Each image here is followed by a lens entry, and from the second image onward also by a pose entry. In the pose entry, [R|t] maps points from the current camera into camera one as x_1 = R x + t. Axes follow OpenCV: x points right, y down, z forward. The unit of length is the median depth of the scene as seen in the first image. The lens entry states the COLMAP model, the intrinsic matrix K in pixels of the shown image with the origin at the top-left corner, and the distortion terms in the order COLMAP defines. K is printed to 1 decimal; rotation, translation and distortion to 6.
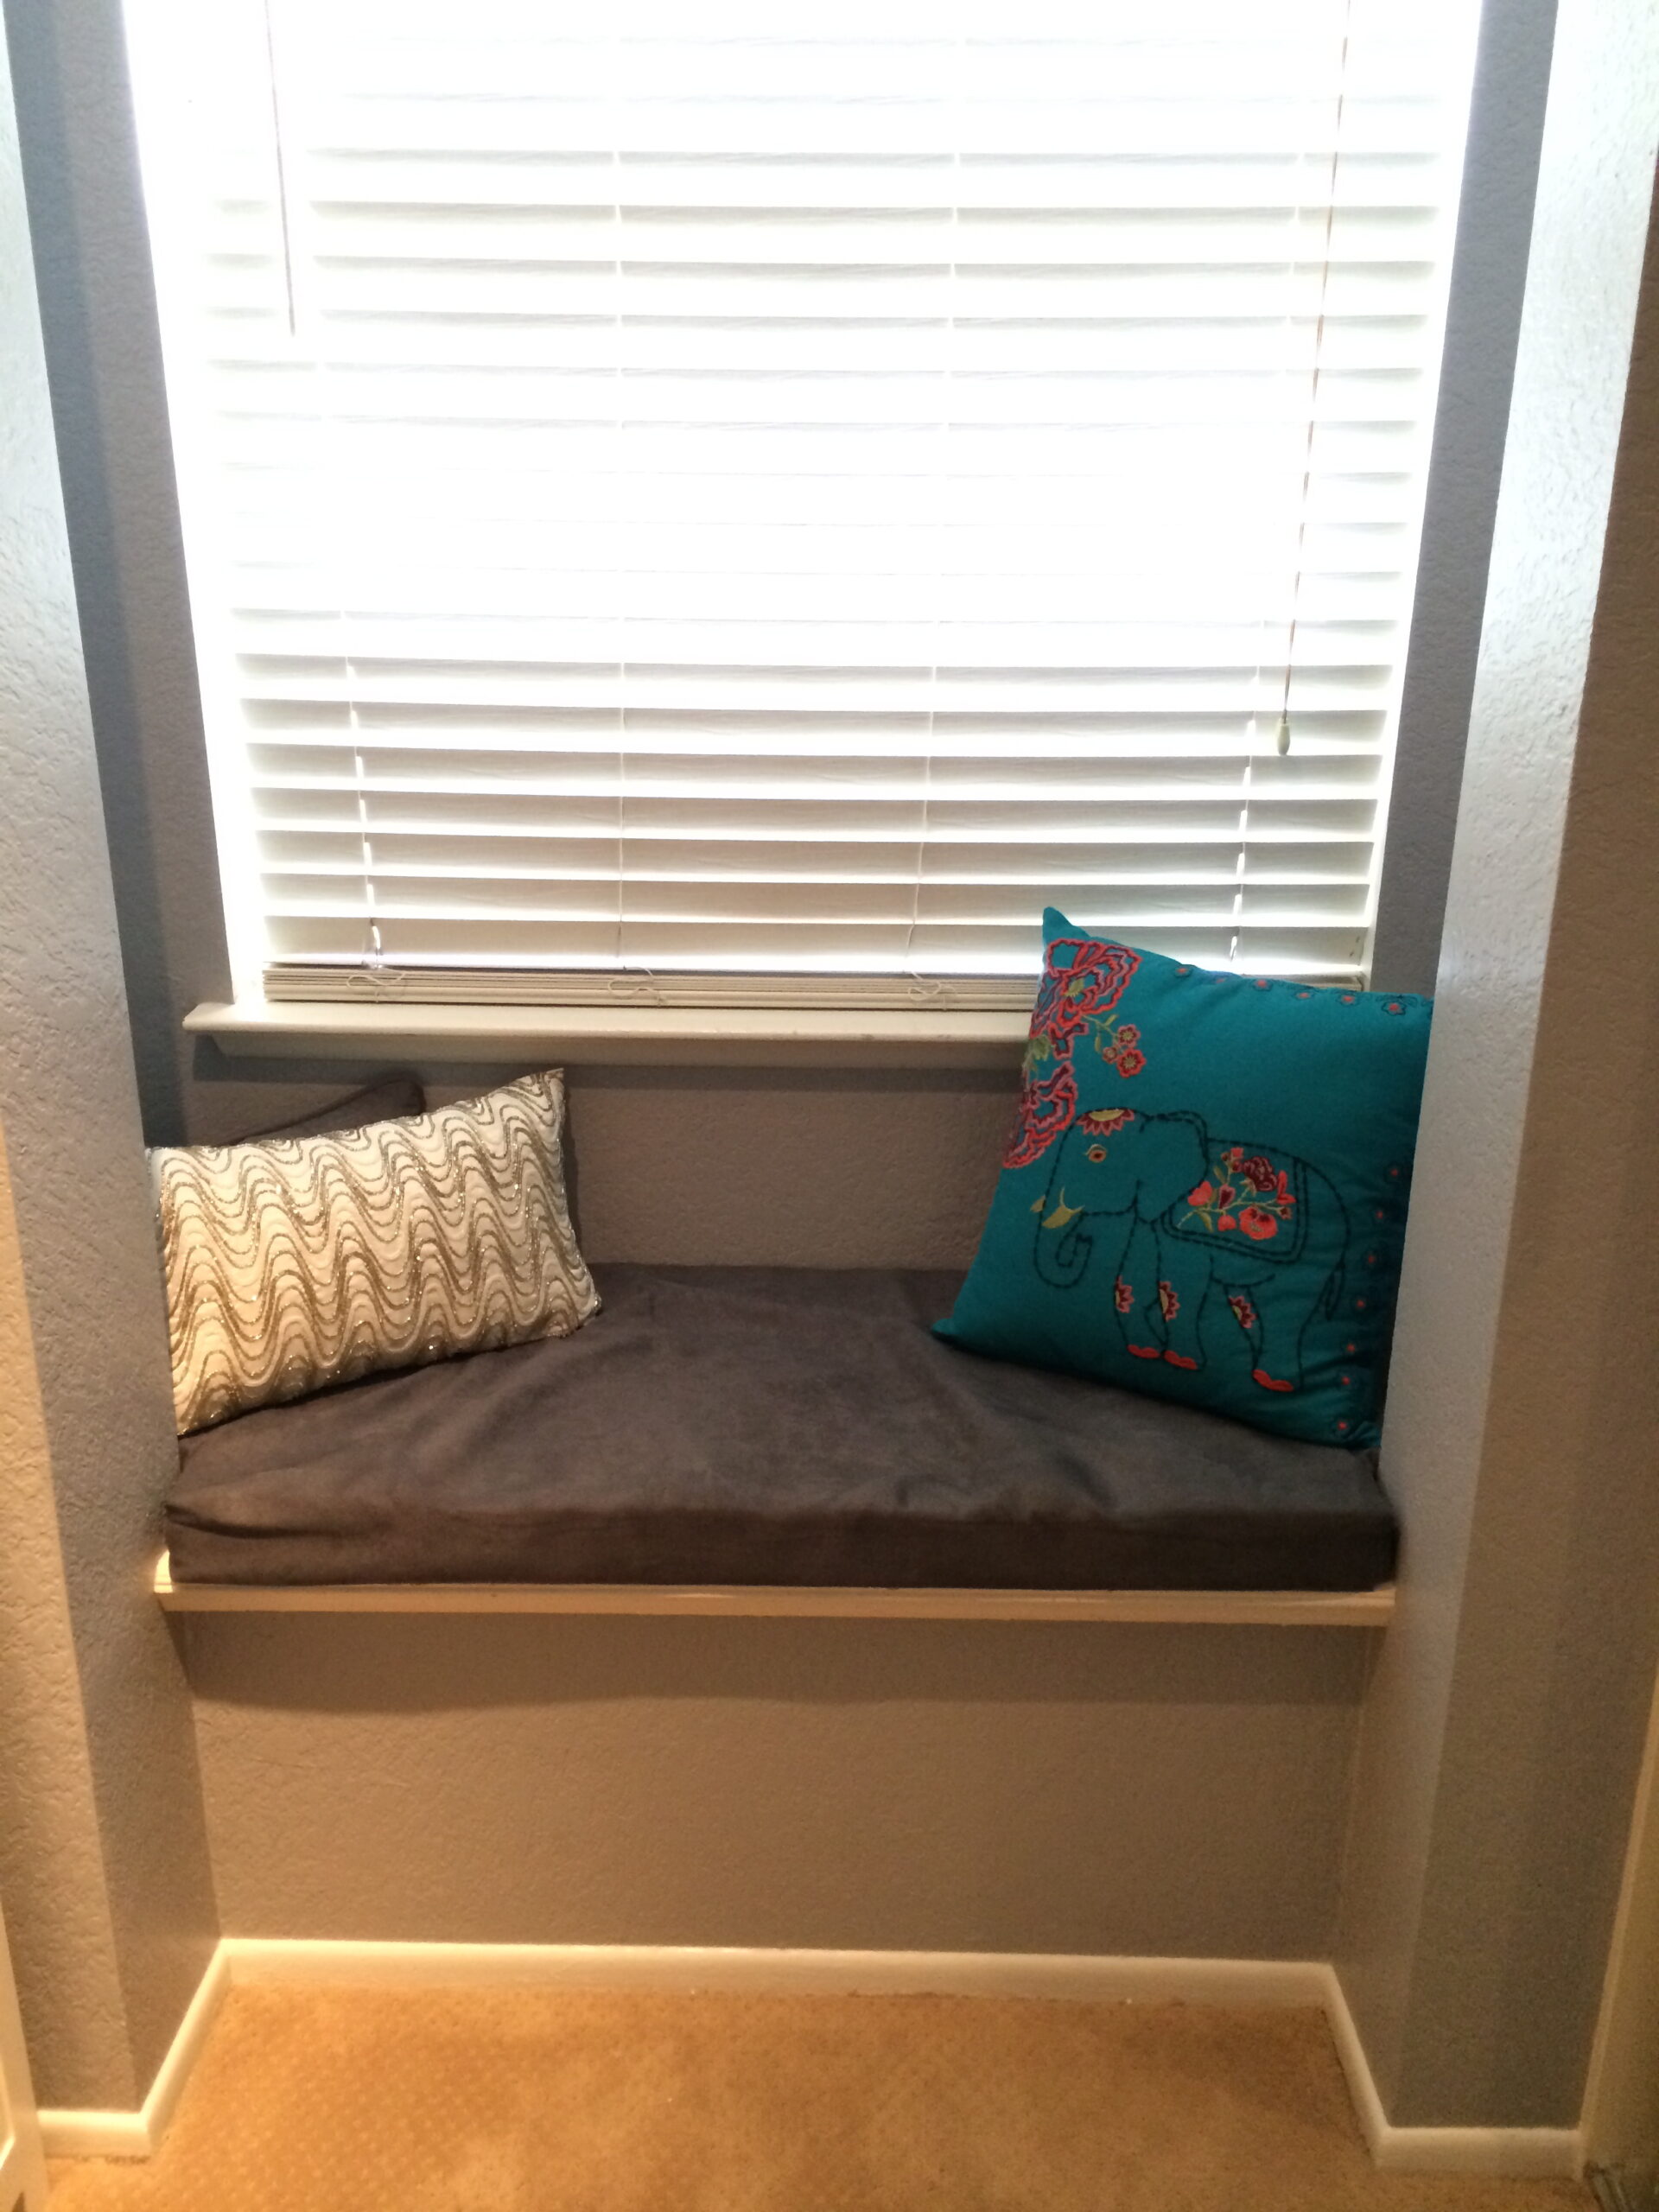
lens RADIAL K [[1897.2, 0, 827.9], [0, 1897.2, 1115.5], [0, 0, 1]] dist [0.091024, -0.131113]
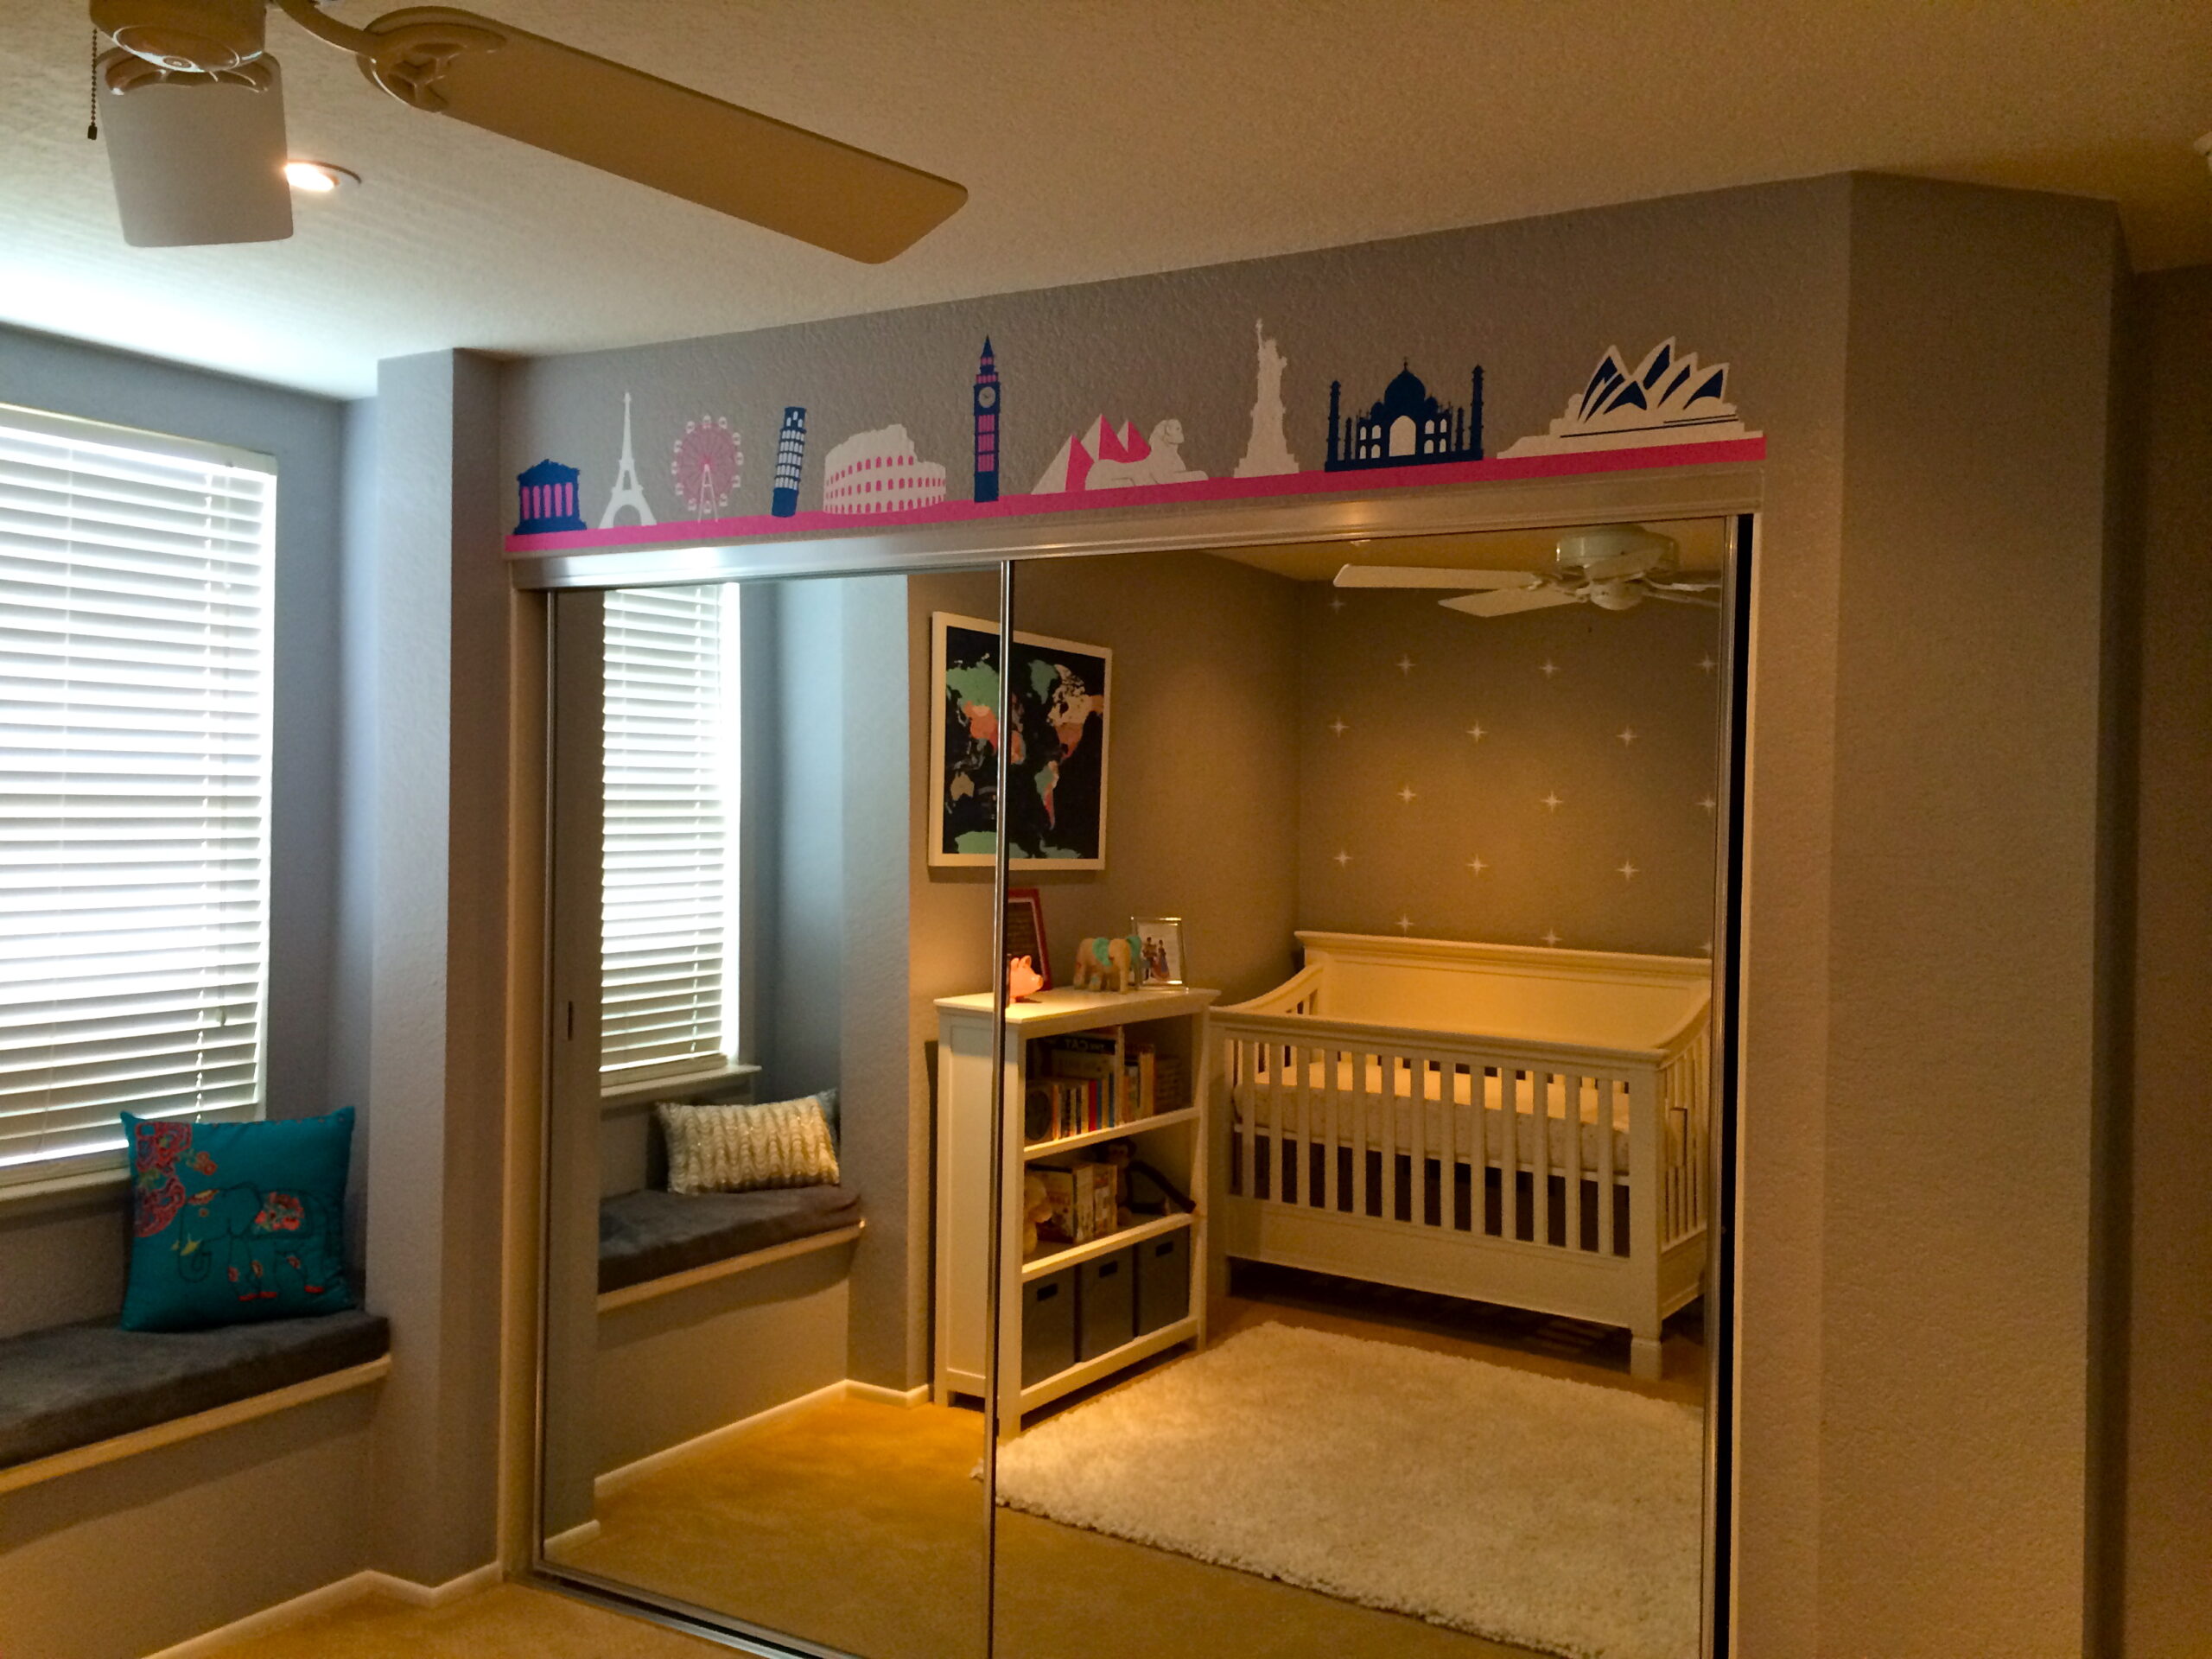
lens RADIAL K [[1897.2, 0, 1106.0], [0, 1897.2, 829.5], [0, 0, 1]] dist [0.091024, -0.131113]
pose [[0.503189, -0.010587, 0.864112, -1.231399], [0.277082, 0.949110, -0.149721, 0.219671], [-0.818552, 0.314768, 0.480515, -1.011751]]
